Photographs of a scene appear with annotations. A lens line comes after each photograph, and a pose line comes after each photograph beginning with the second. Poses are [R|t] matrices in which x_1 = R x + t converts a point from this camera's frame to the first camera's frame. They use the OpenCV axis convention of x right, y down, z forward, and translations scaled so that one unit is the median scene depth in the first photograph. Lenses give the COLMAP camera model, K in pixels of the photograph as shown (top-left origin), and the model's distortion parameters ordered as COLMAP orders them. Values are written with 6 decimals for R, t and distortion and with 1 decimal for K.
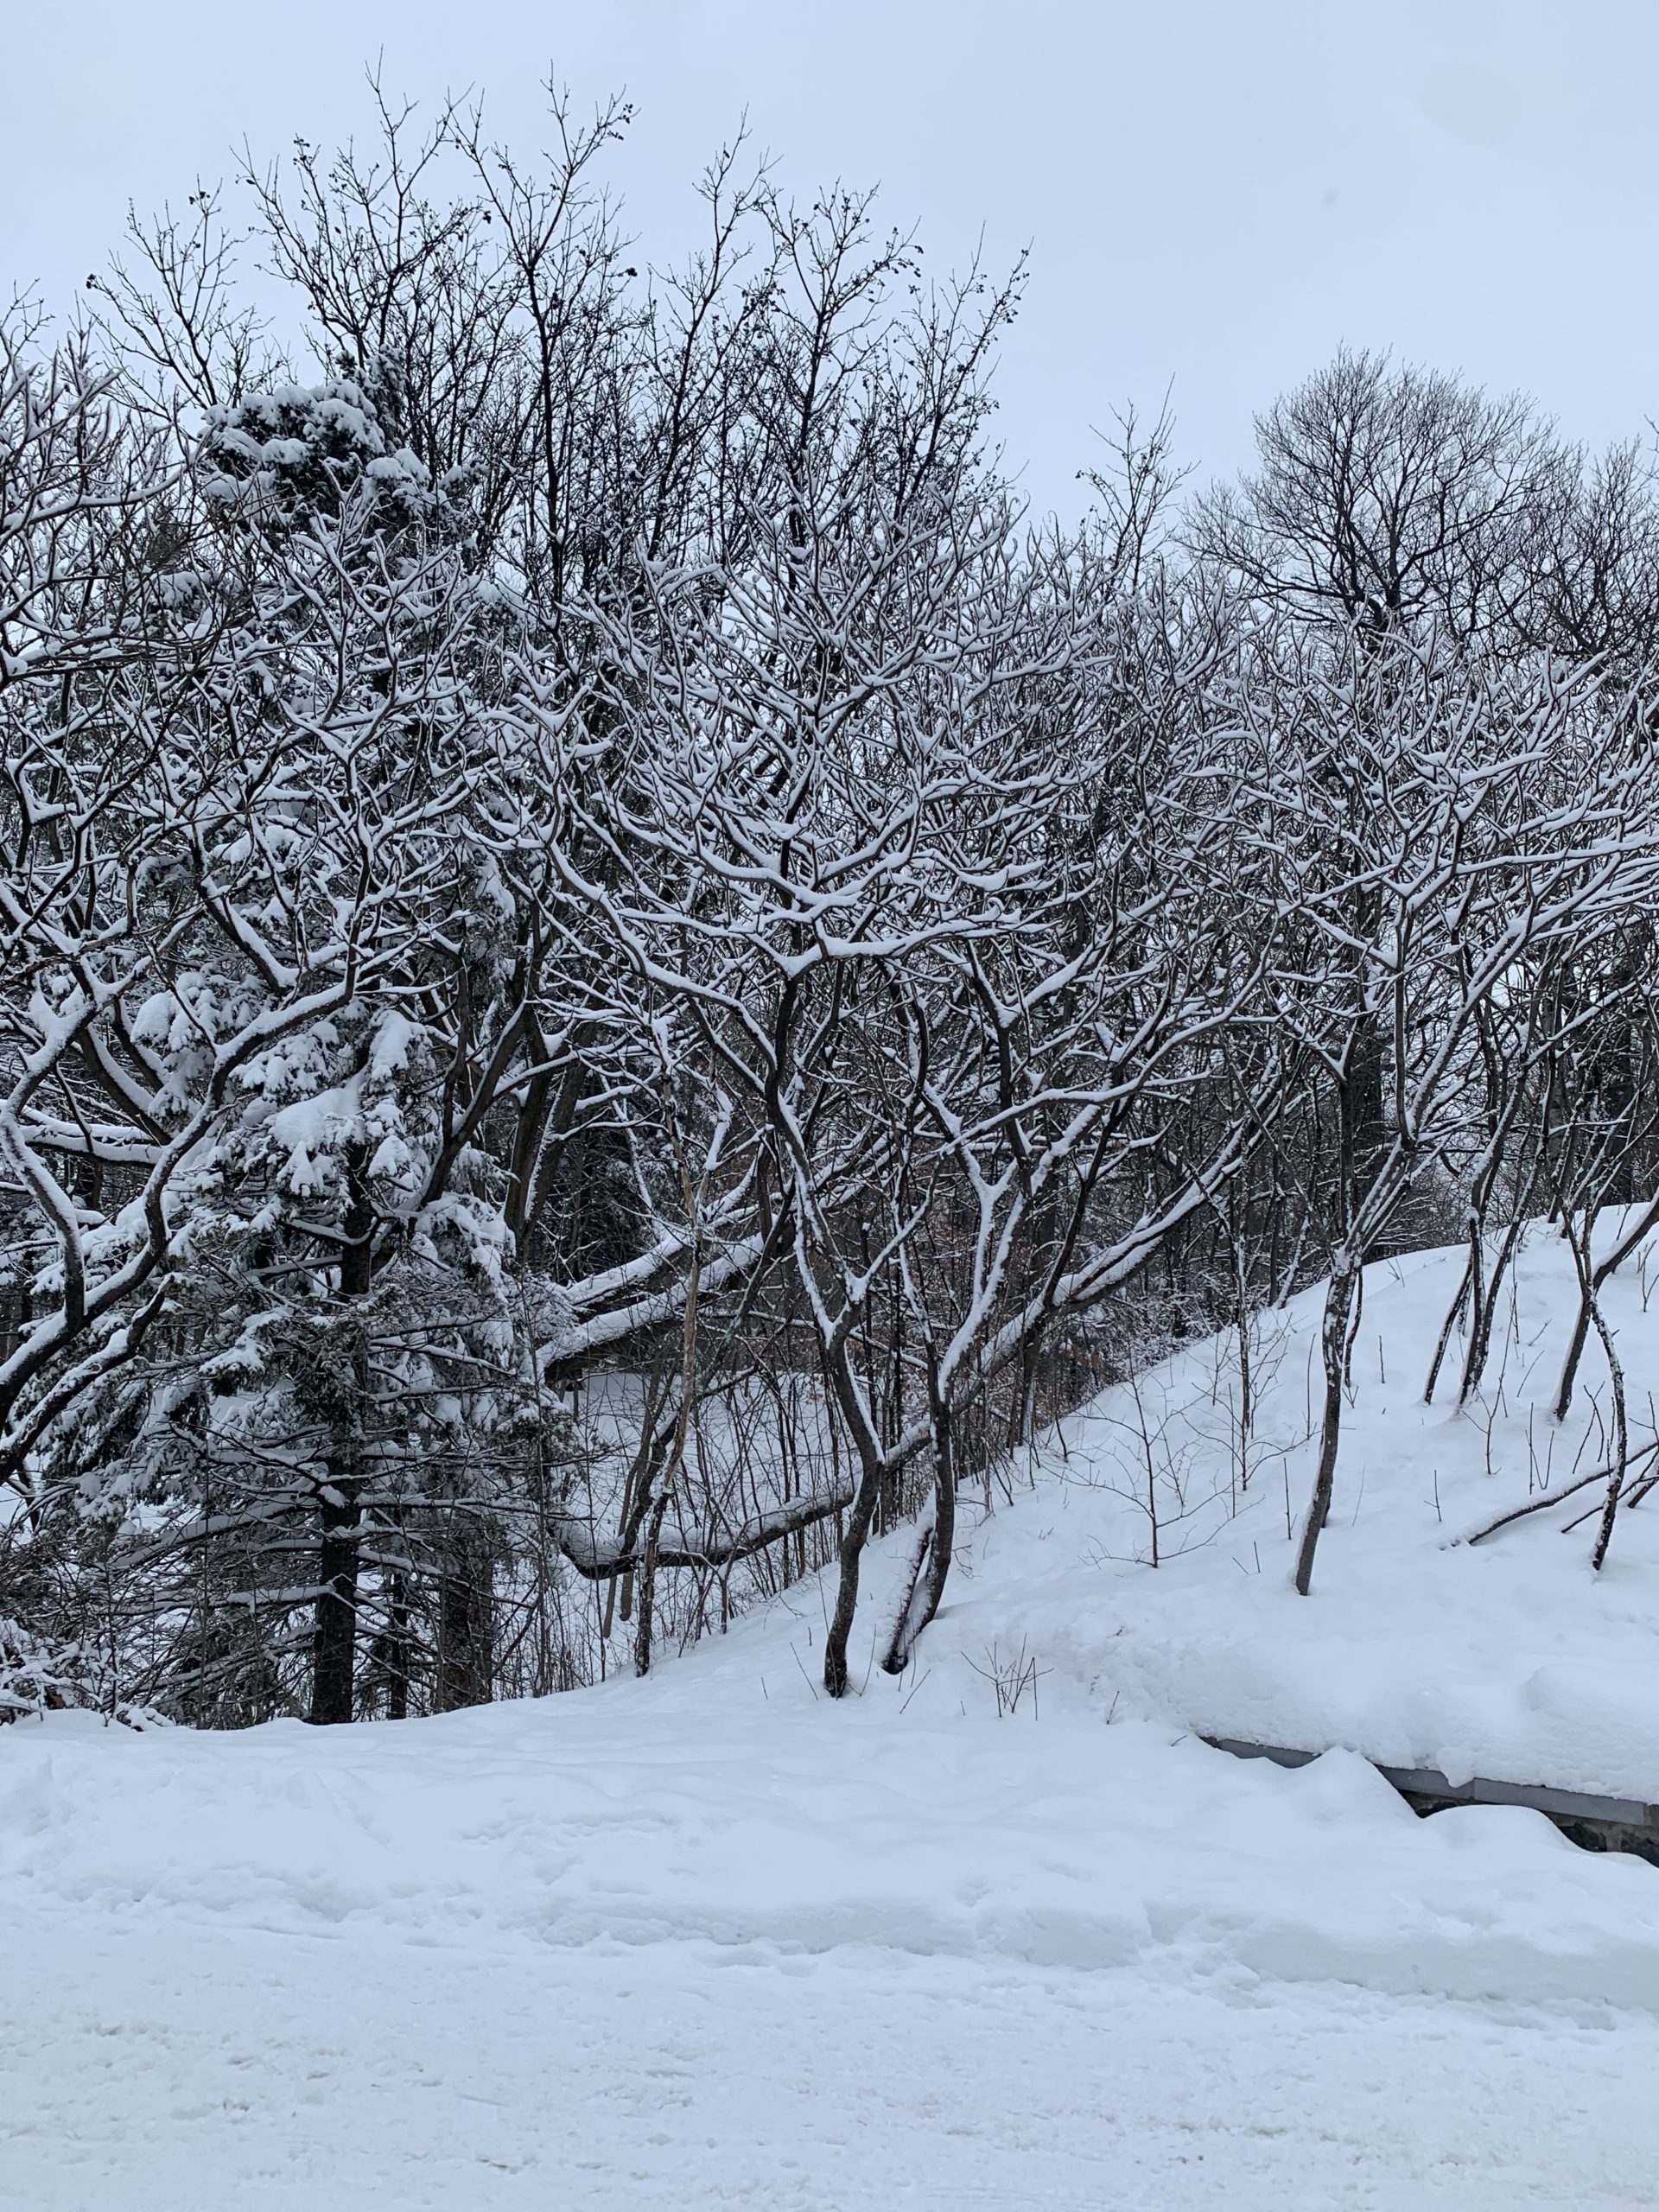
lens RADIAL K [[1657.7, 0, 849.6], [0, 1657.7, 1100.6], [0, 0, 1]] dist [0.026537, -0.007321]
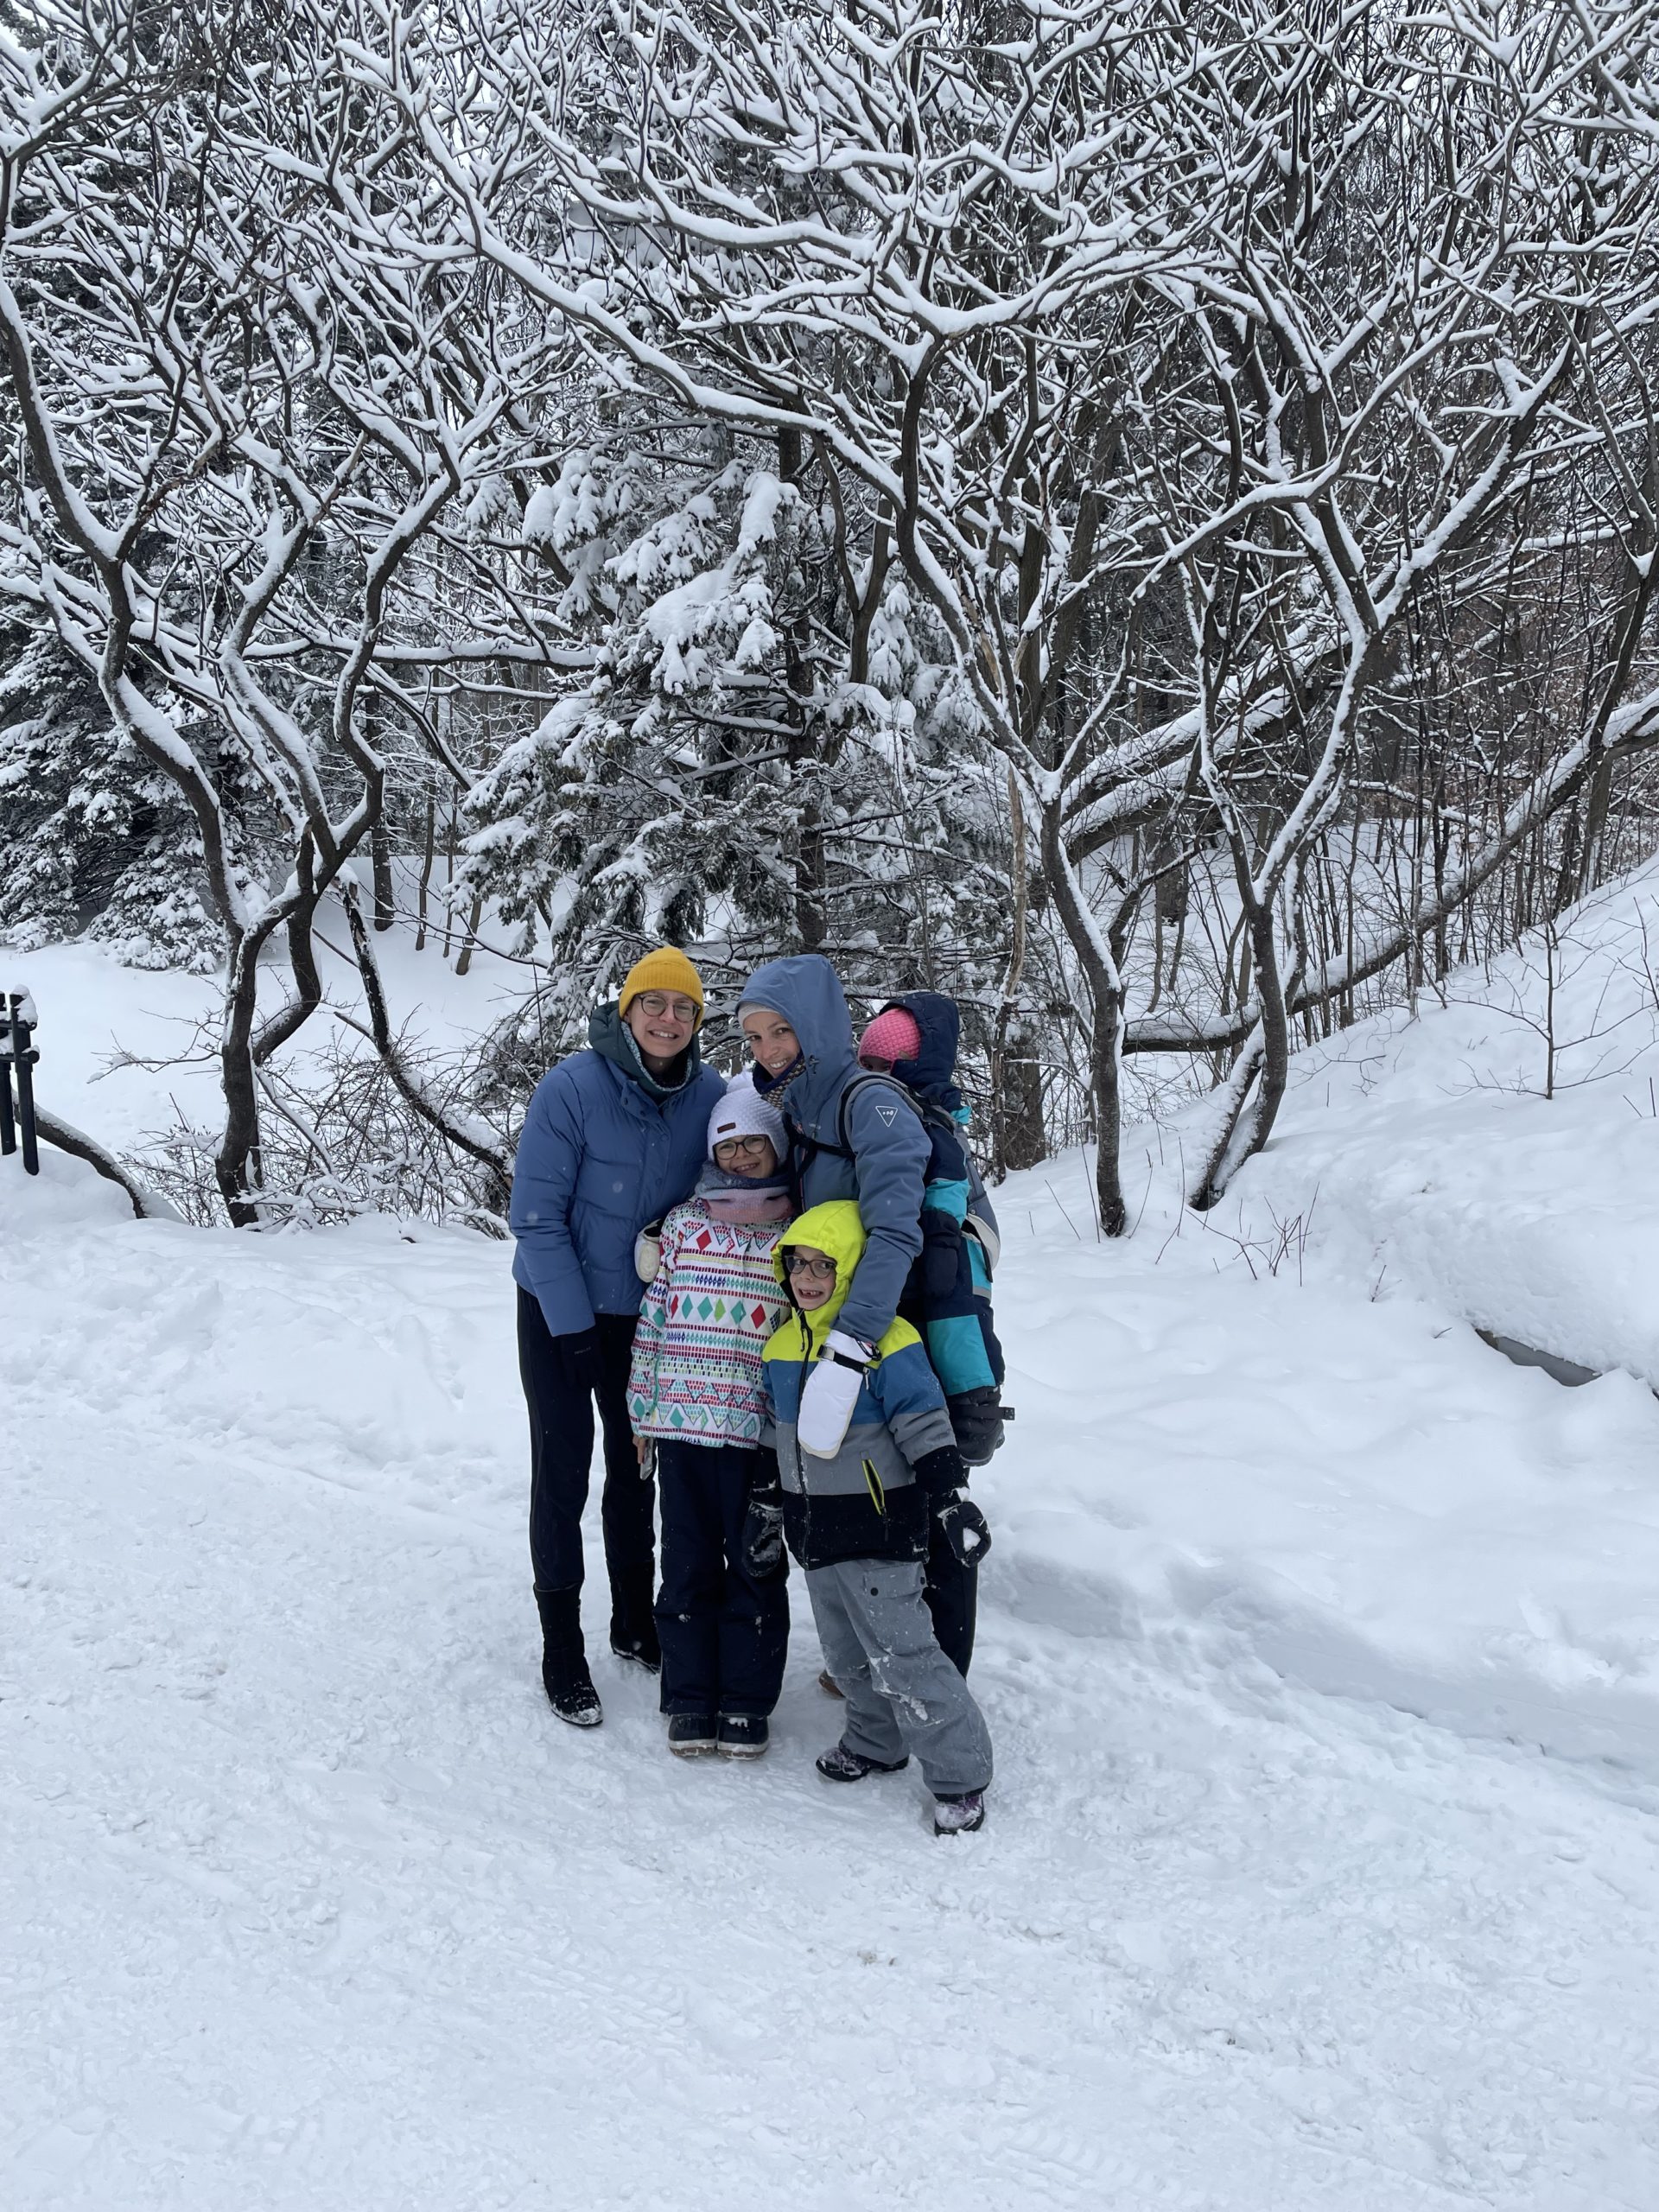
lens RADIAL K [[1630.8, 0, 823.0], [0, 1630.8, 1121.7], [0, 0, 1]] dist [0.050271, -0.003716]
pose [[0.908810, 0.028525, -0.416234, 0.150044], [0.112681, 0.943802, 0.310710, 0.005737], [0.401705, -0.329278, 0.854523, 0.141432]]
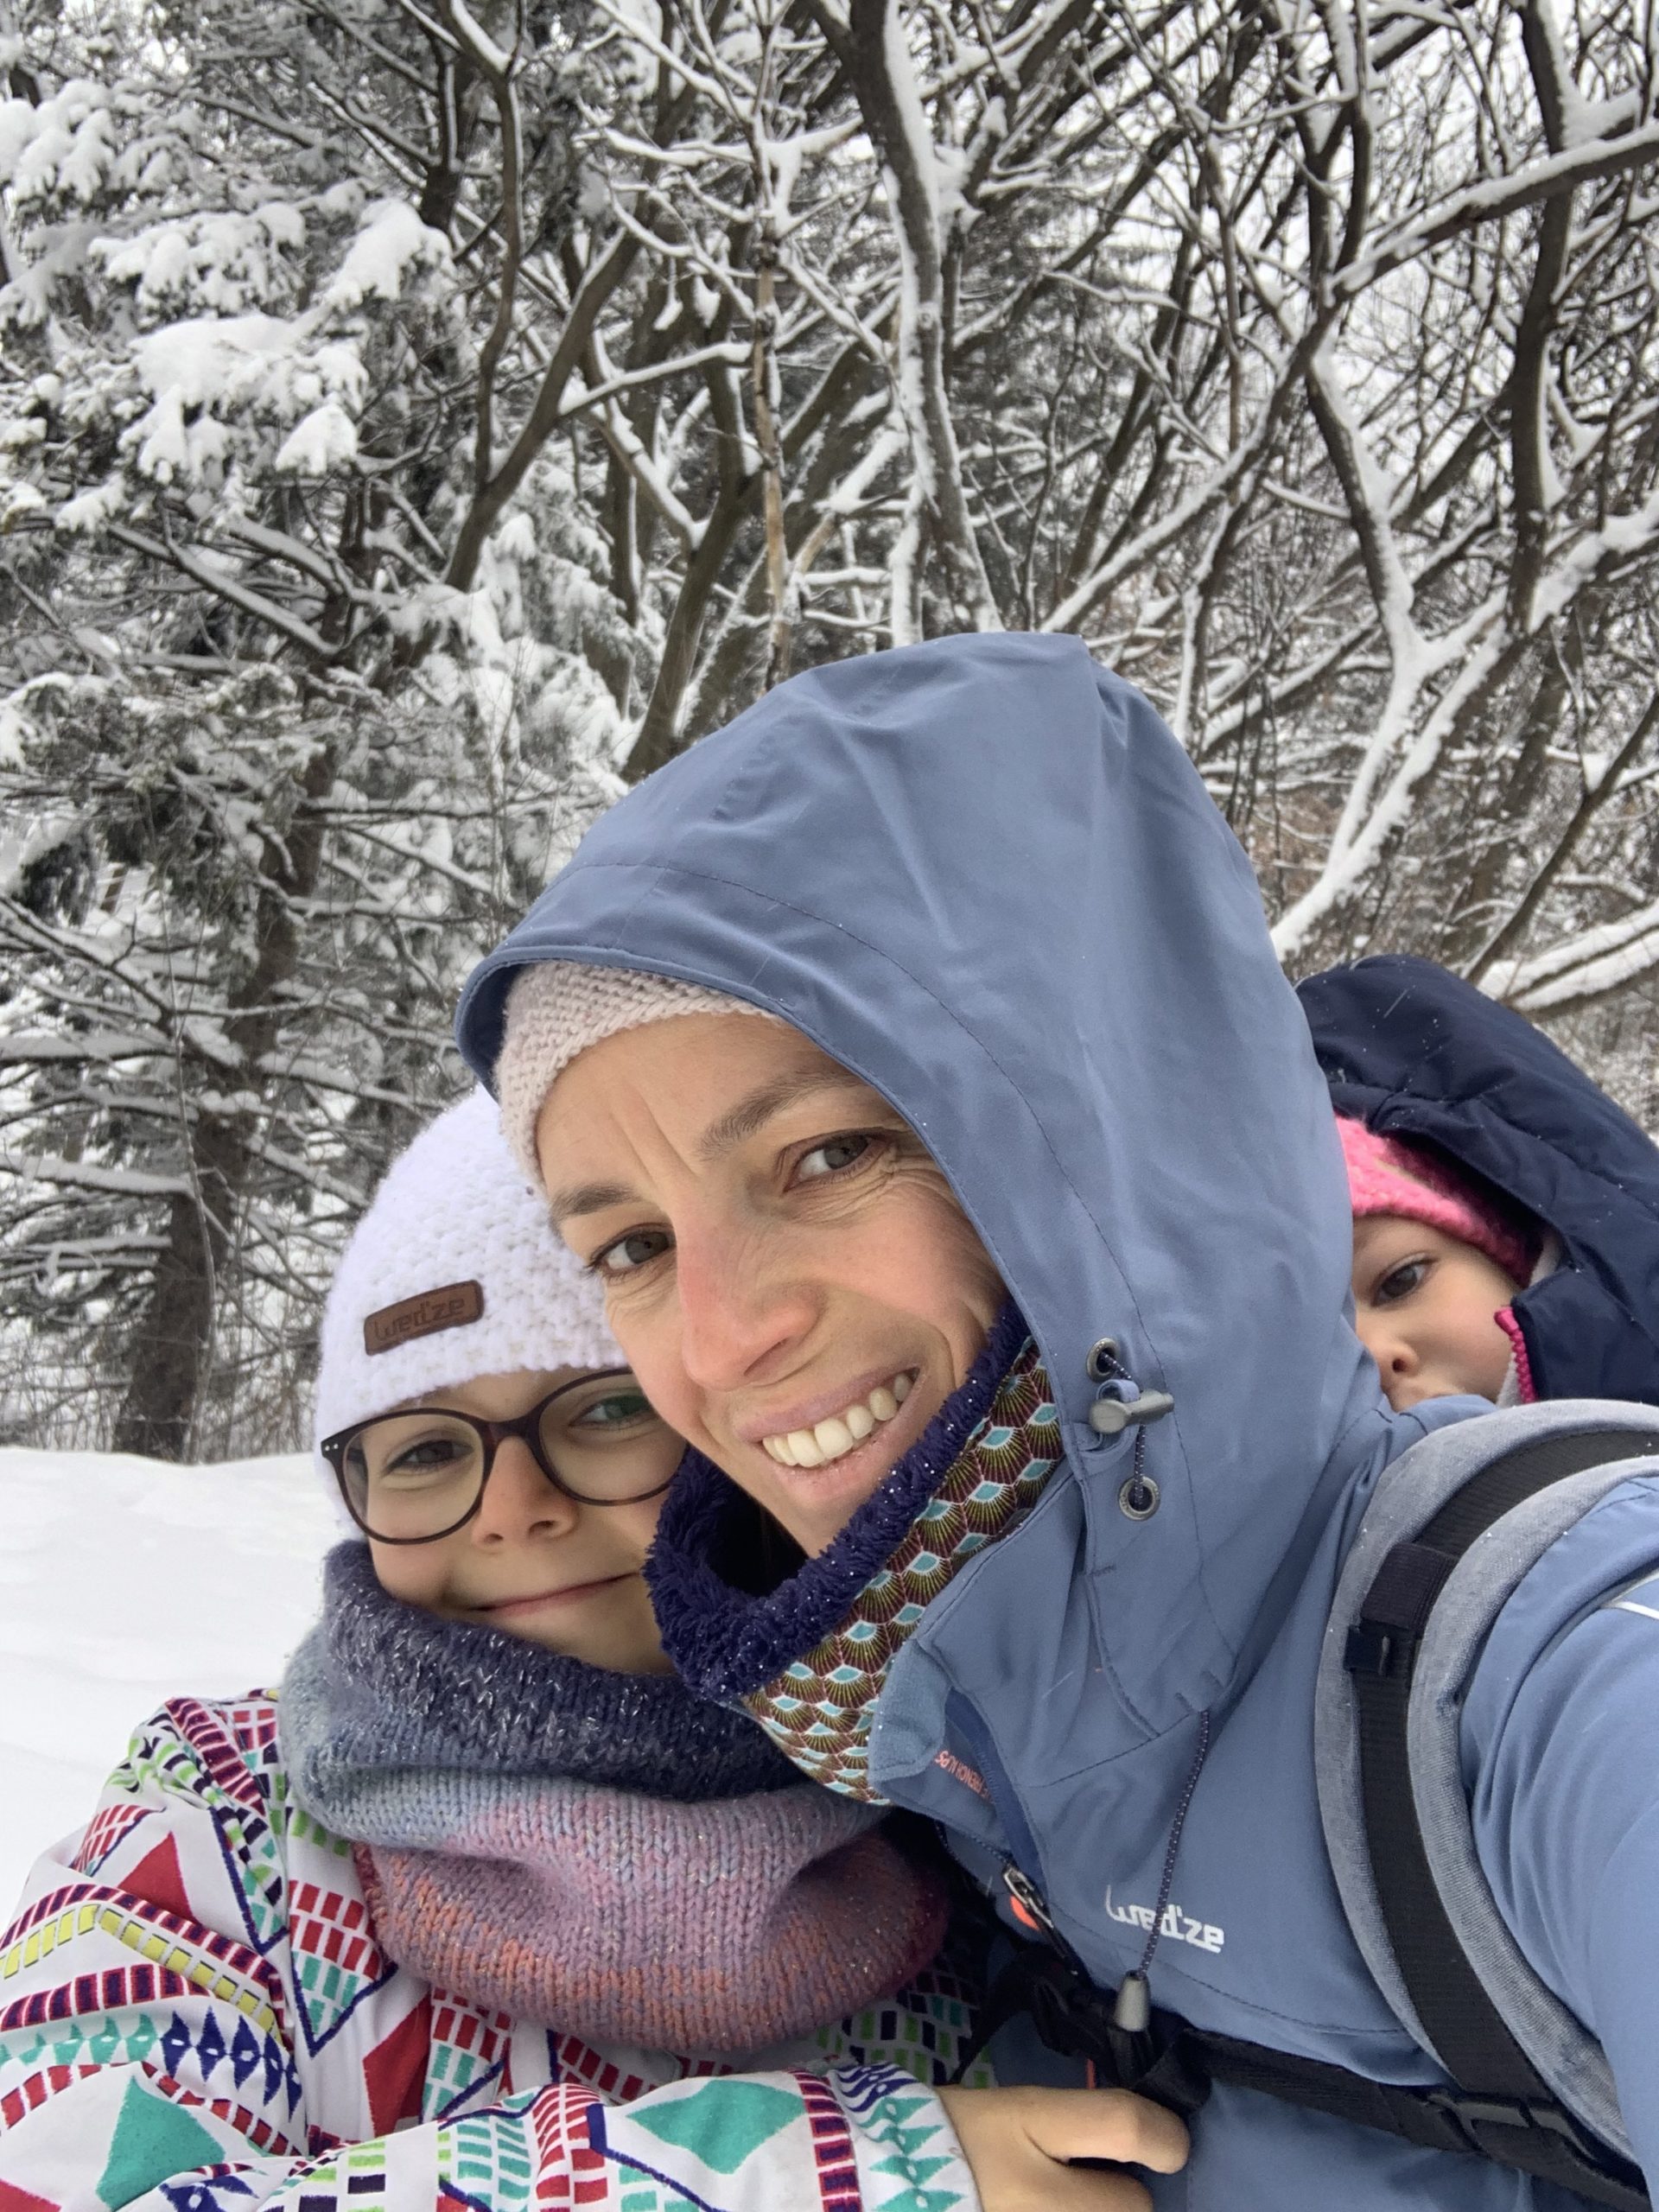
lens RADIAL K [[2086.4, 0, 824.4], [0, 2086.4, 1124.9], [0, 0, 1]] dist [0.002845, 0.000000]
pose [[0.960984, 0.231690, -0.151093, 0.037296], [-0.200755, 0.959991, 0.195228, 0.082432], [0.190280, -0.157278, 0.969050, 0.337777]]
